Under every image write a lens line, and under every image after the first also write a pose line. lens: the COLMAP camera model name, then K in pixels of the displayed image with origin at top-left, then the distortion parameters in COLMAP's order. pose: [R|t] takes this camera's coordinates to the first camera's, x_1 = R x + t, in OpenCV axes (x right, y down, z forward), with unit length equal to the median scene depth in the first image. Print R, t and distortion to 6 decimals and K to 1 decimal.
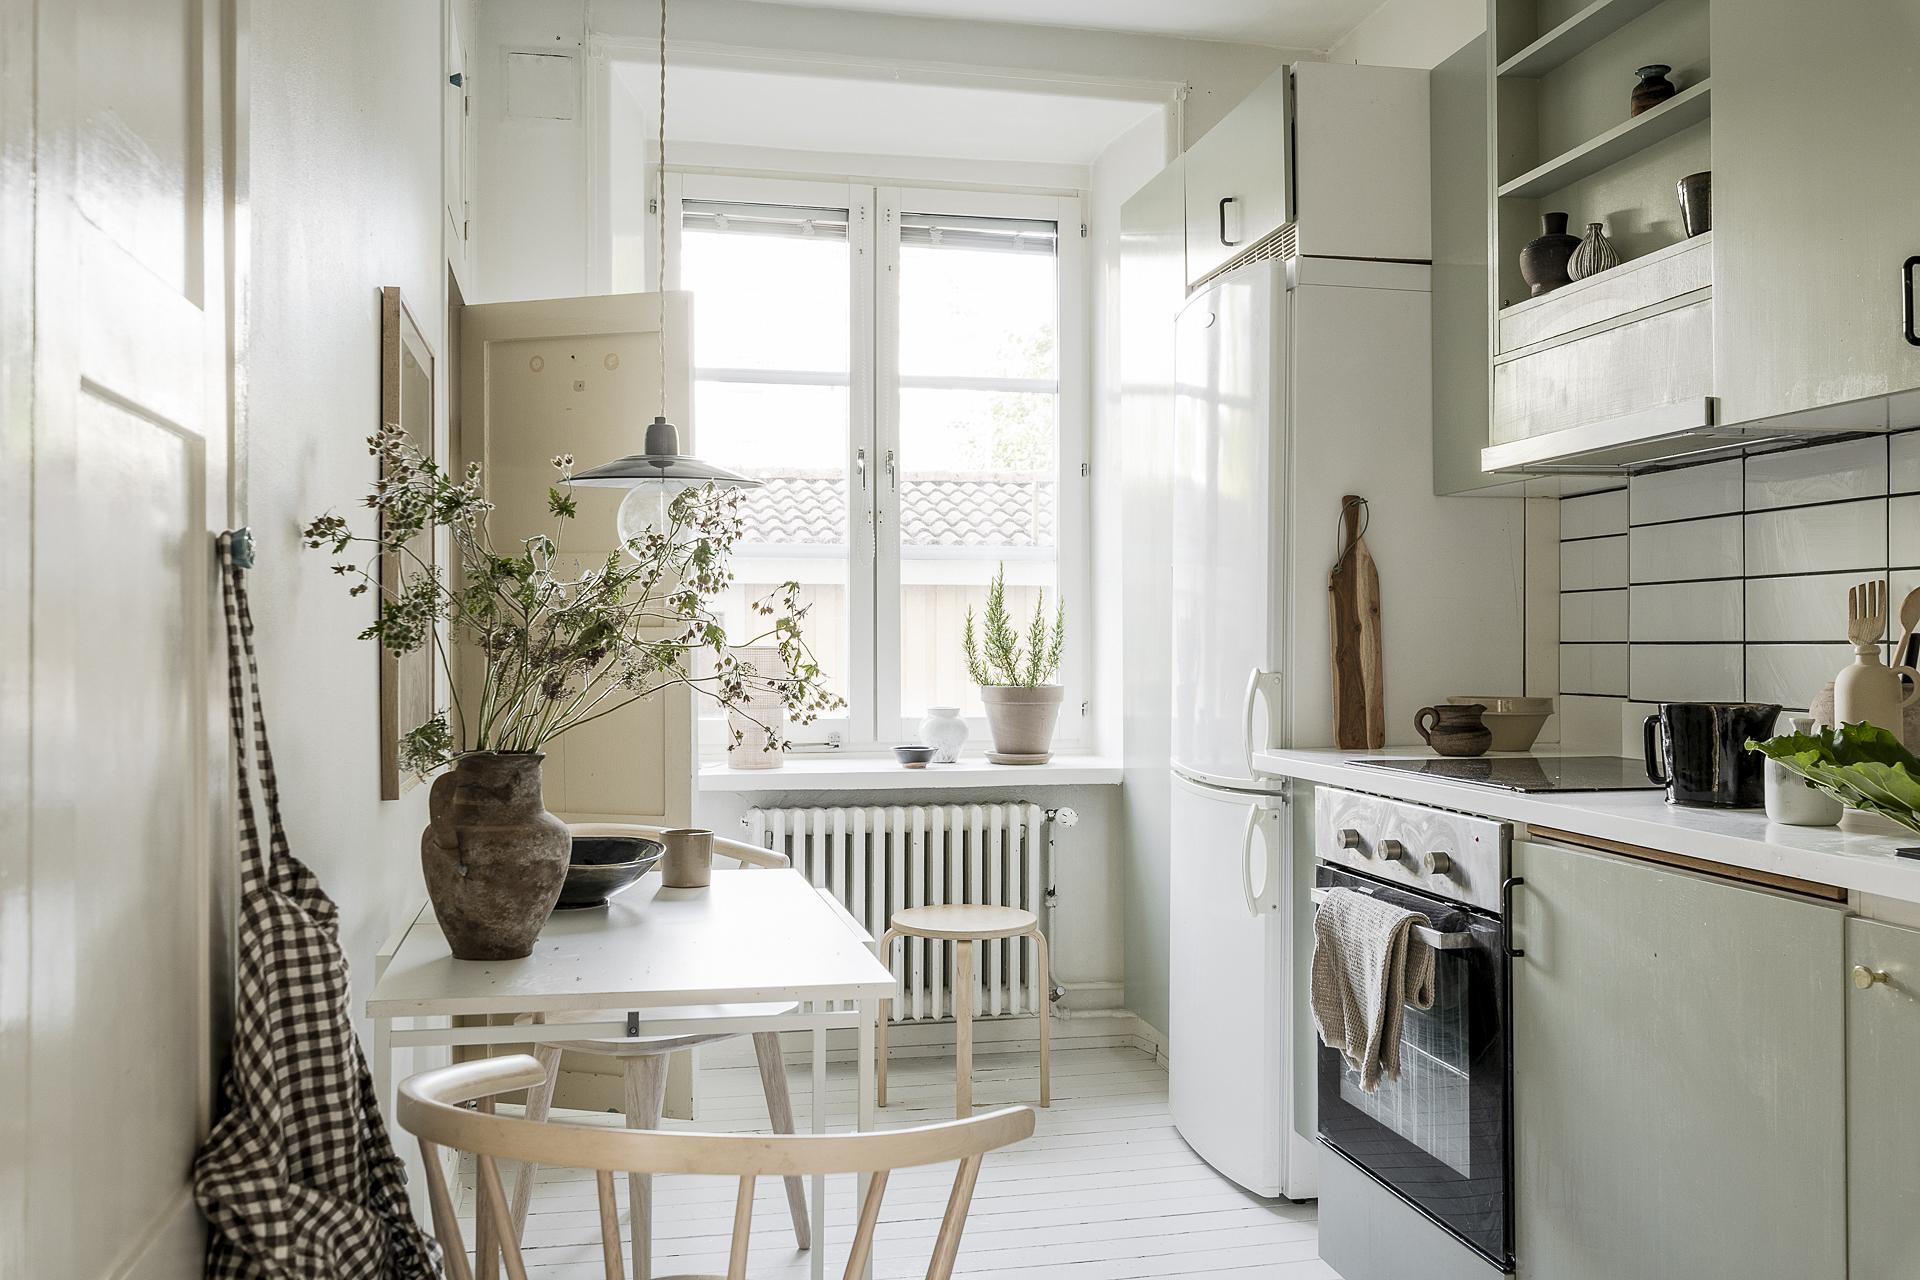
lens RADIAL K [[1595.7, 0, 962.1], [0, 1595.7, 625.3], [0, 0, 1]] dist [-0.005864, 0.000148]
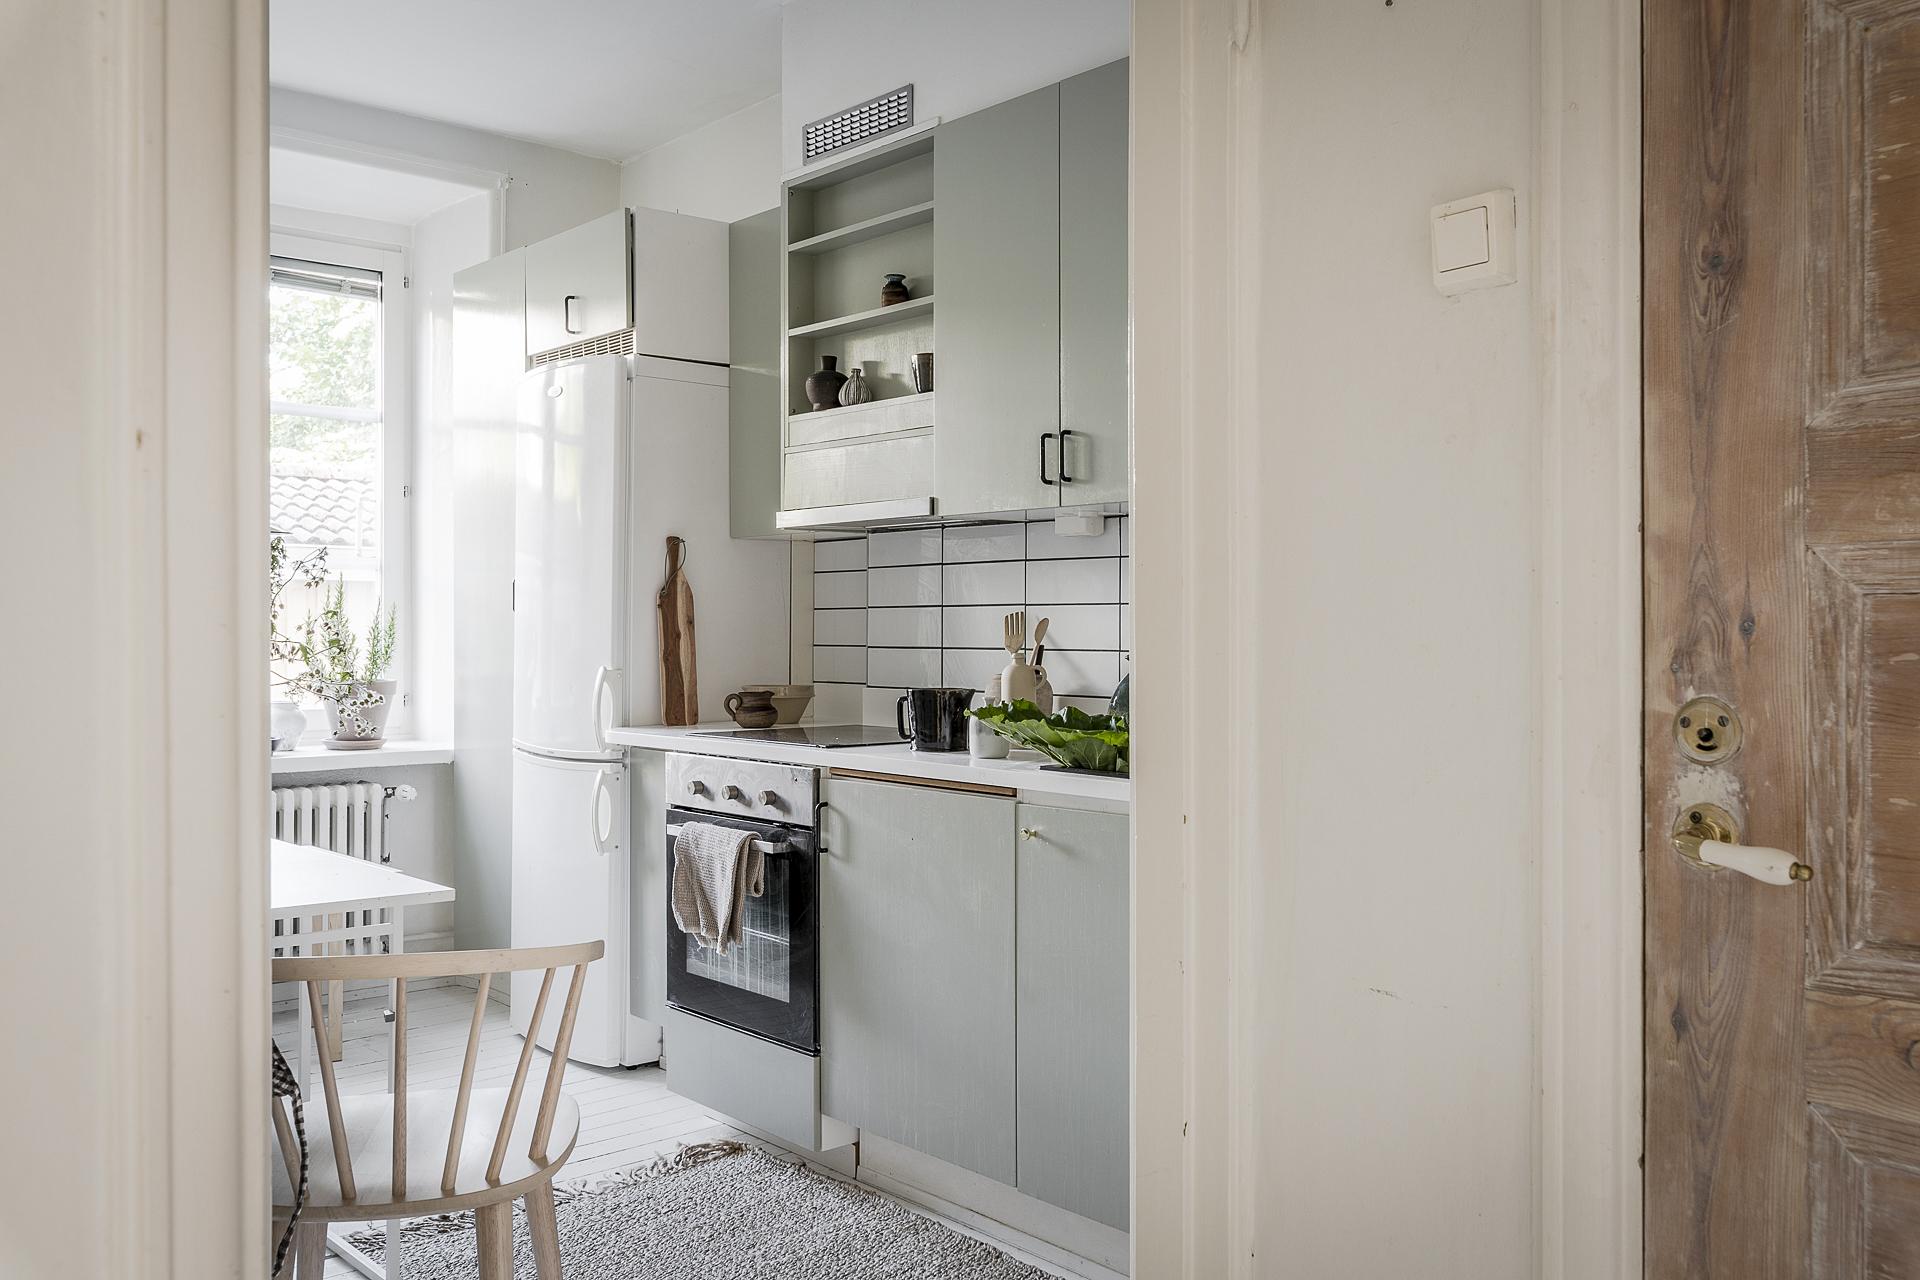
lens RADIAL K [[1595.7, 0, 962.1], [0, 1595.7, 625.3], [0, 0, 1]] dist [-0.005864, 0.000148]
pose [[0.871821, 0.001229, 0.489824, -0.228492], [-0.005972, 0.999949, 0.008120, -0.021873], [-0.489789, -0.010004, 0.871784, -0.326539]]
